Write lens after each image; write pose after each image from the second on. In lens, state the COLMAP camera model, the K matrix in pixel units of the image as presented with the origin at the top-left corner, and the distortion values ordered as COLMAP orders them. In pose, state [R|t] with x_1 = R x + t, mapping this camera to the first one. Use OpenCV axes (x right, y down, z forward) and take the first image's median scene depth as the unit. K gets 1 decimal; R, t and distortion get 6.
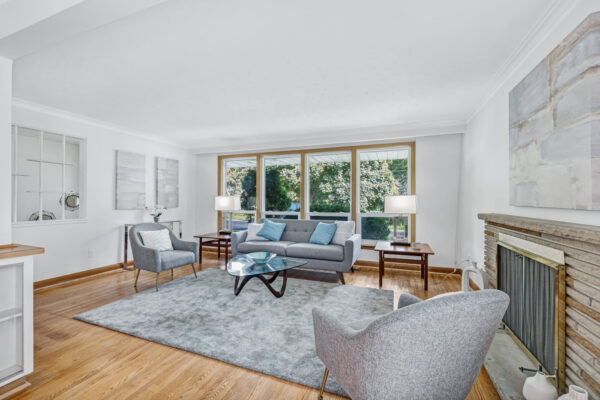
lens RADIAL K [[251.0, 0, 304.7], [0, 251.0, 201.2], [0, 0, 1]] dist [-0.008358, -0.001506]
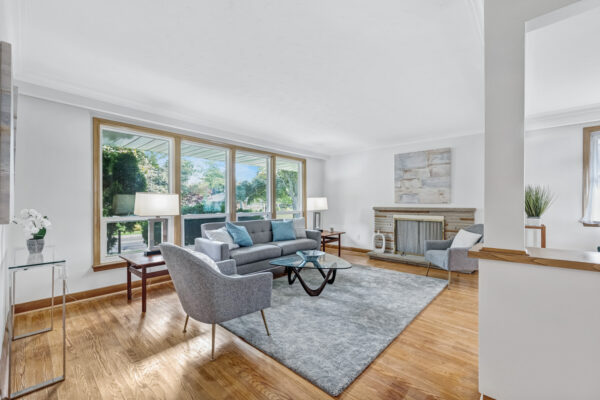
lens RADIAL K [[251.0, 0, 305.8], [0, 251.0, 198.7], [0, 0, 1]] dist [-0.008358, -0.001506]
pose [[0.357700, 0.012529, 0.933752, -0.938332], [0.003034, 0.999889, -0.014579, 0.005959], [-0.933831, 0.008048, 0.357623, 0.528207]]
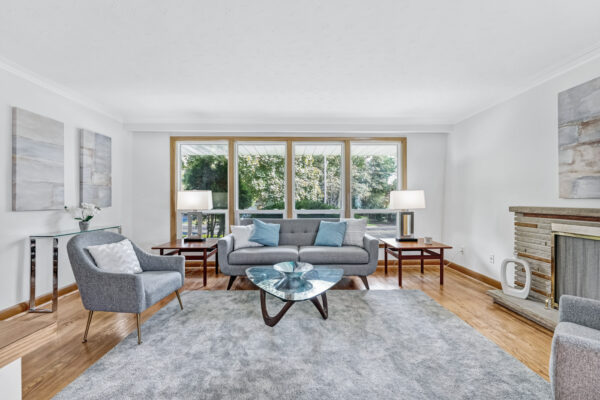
lens RADIAL K [[251.0, 0, 299.7], [0, 251.0, 200.2], [0, 0, 1]] dist [-0.008358, -0.001506]
pose [[0.931667, -0.006089, 0.363262, -0.346367], [0.005329, 0.999981, 0.003095, 0.009836], [-0.363274, -0.000948, 0.931682, 0.229402]]
